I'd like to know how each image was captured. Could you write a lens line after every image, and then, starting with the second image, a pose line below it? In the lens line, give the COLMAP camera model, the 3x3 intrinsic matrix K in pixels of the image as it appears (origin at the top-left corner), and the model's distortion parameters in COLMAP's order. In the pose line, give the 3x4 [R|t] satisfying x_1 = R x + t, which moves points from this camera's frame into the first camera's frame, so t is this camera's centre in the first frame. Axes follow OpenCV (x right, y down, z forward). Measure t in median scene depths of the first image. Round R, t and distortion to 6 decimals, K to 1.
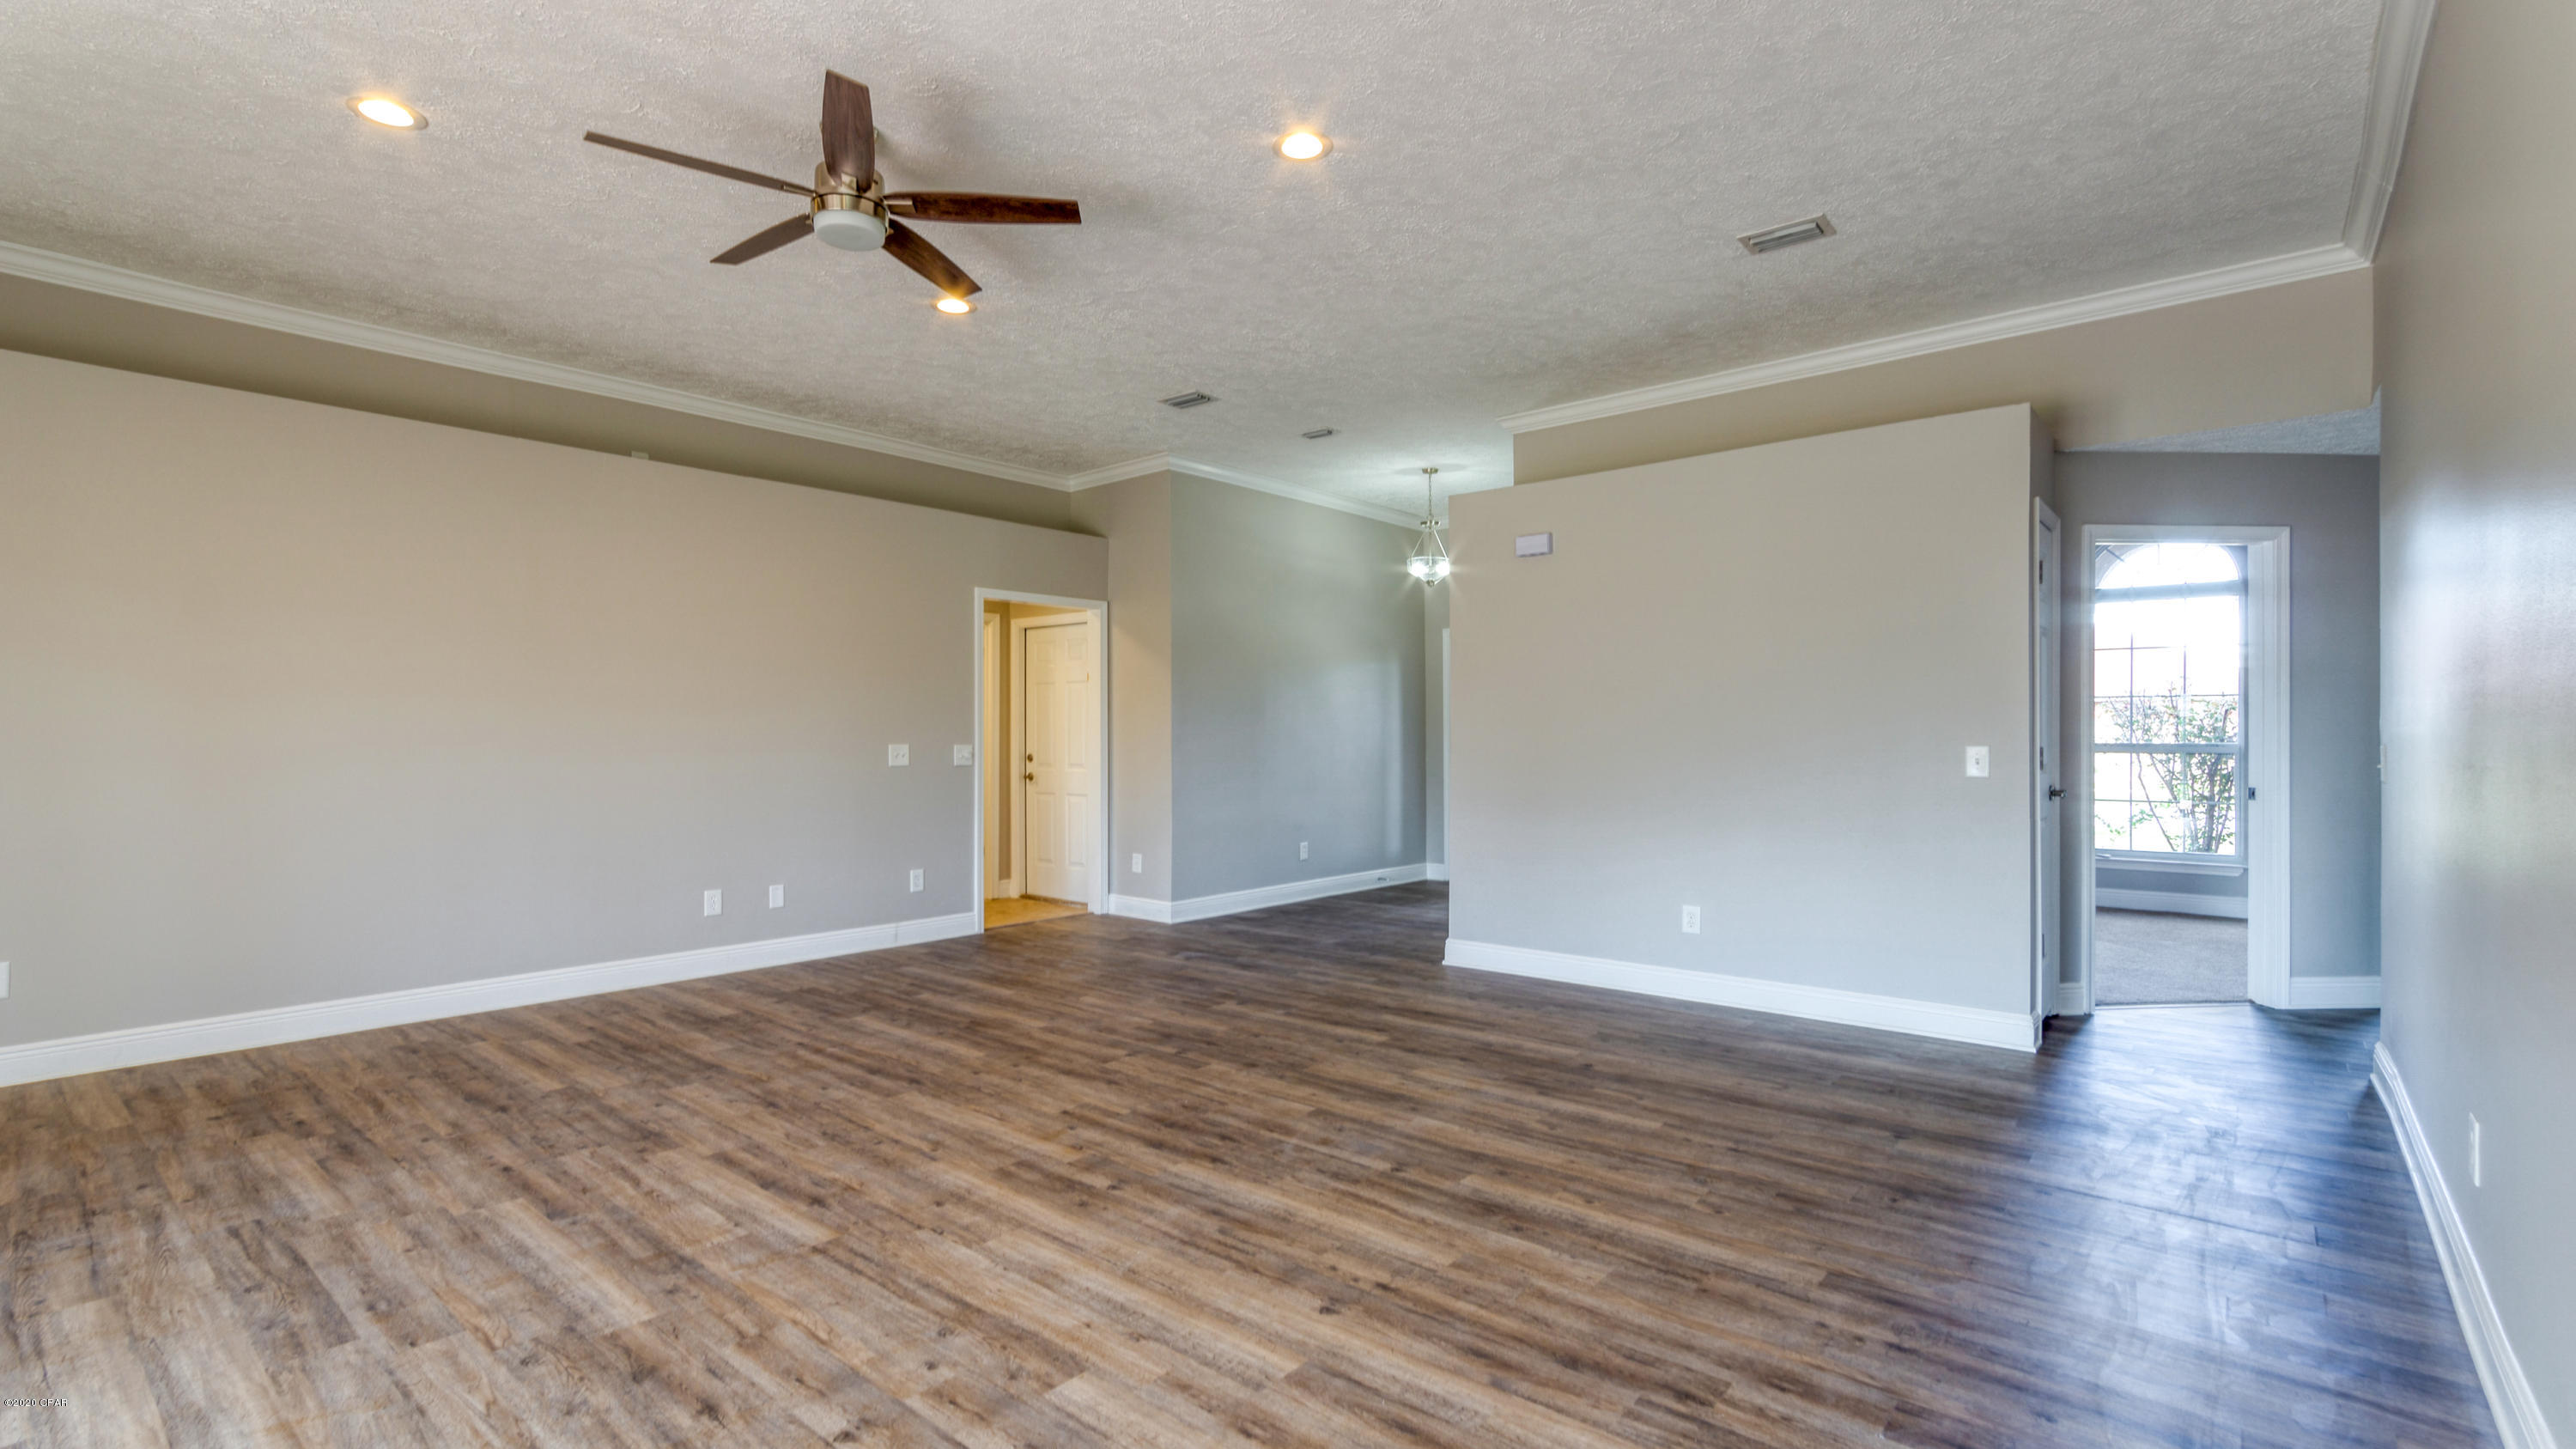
lens RADIAL K [[1153.0, 0, 1280.5], [0, 1153.0, 729.7], [0, 0, 1]] dist [0.000955, 0.001365]
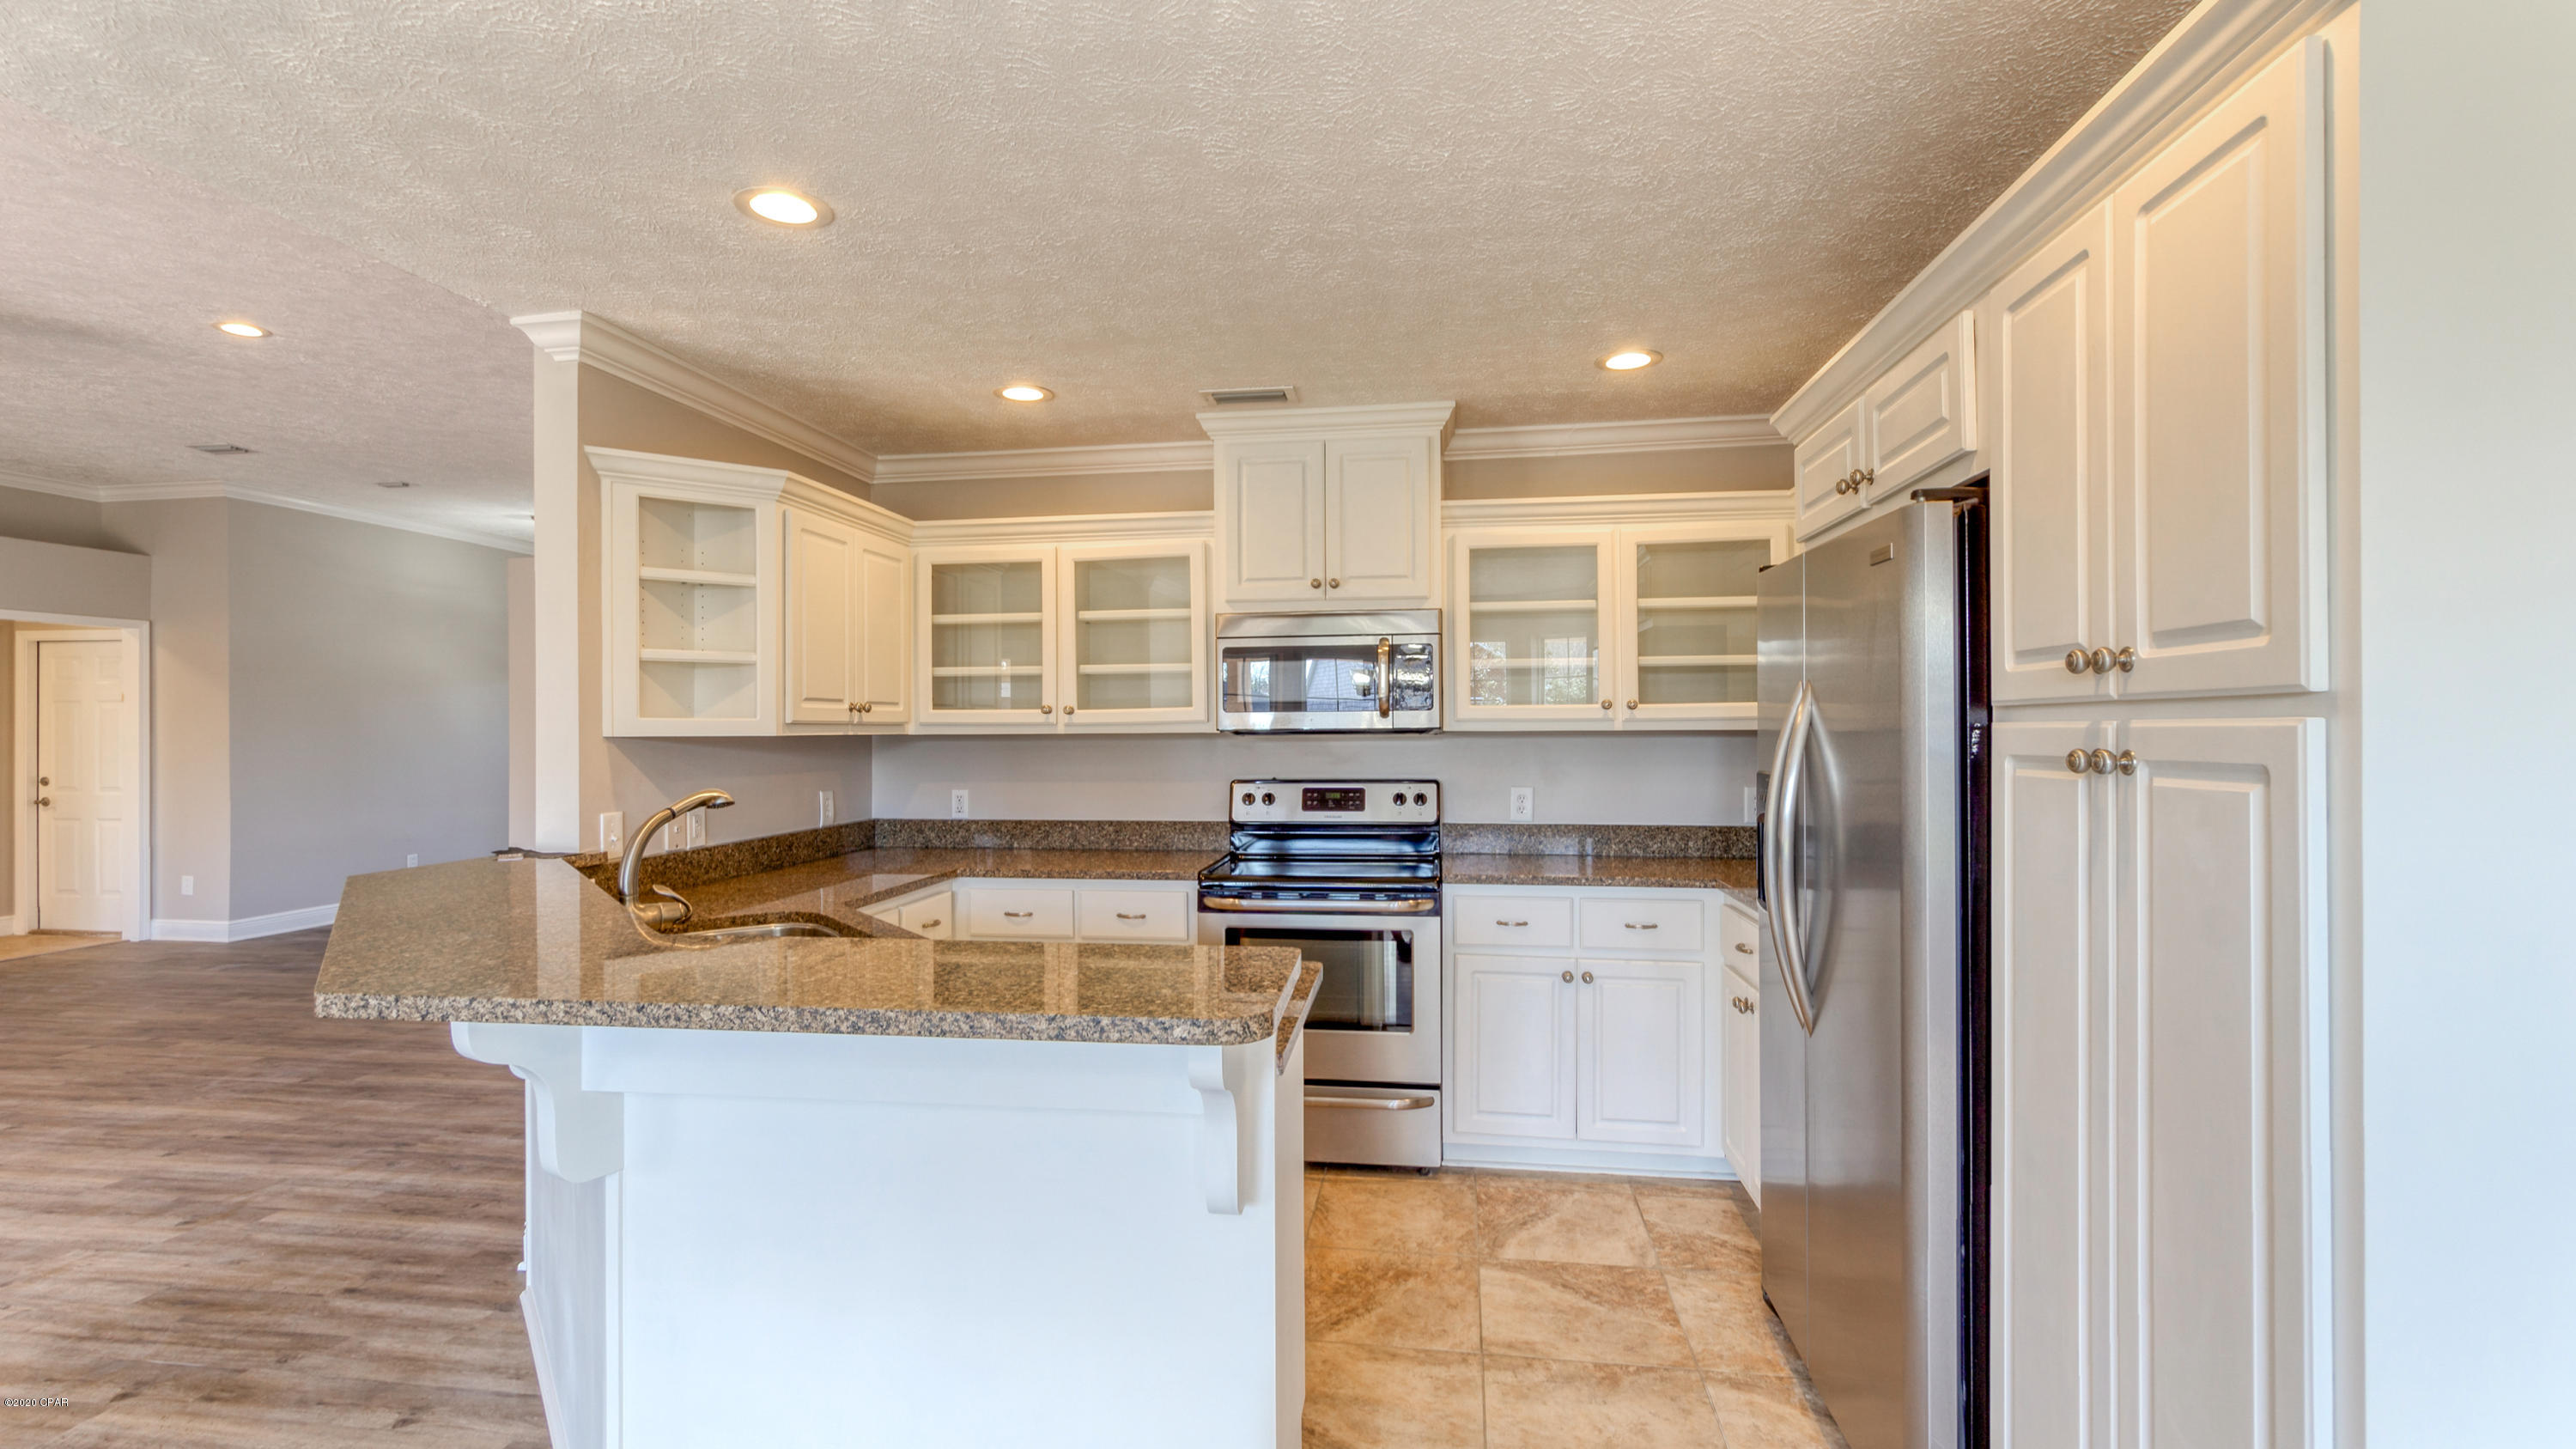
lens RADIAL K [[1153.0, 0, 1293.0], [0, 1153.0, 725.1], [0, 0, 1]] dist [0.000955, 0.001365]
pose [[0.848737, 0.002378, 0.528809, 0.202790], [-0.001813, 0.999997, -0.001587, -0.030029], [-0.528812, 0.000388, 0.848739, -0.453555]]
